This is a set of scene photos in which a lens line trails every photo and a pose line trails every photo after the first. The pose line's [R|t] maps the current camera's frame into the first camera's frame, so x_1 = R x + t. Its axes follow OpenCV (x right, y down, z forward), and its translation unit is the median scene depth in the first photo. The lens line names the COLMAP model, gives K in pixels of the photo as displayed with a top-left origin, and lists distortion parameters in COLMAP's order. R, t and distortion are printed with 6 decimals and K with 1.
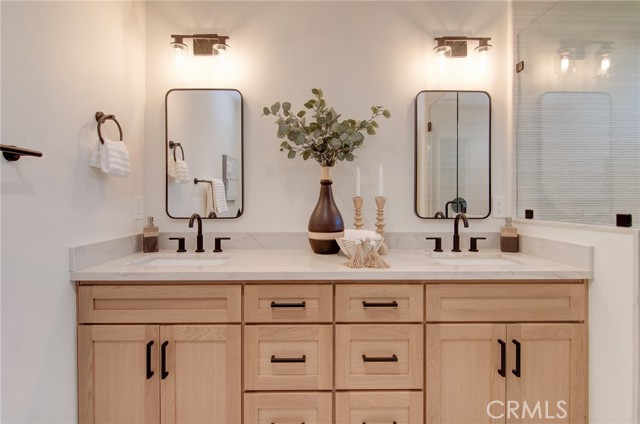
lens RADIAL K [[306.9, 0, 317.3], [0, 306.9, 201.4], [0, 0, 1]] dist [0.000743, -0.004232]
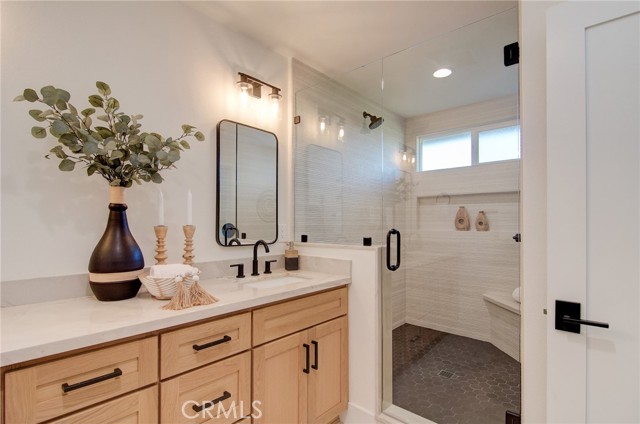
lens RADIAL K [[306.9, 0, 319.4], [0, 306.9, 221.6], [0, 0, 1]] dist [0.000743, -0.004232]
pose [[0.677205, 0.004796, 0.735779, -0.203299], [0.002024, 0.999963, -0.008380, -0.017788], [-0.735792, 0.007165, 0.677170, 0.102029]]
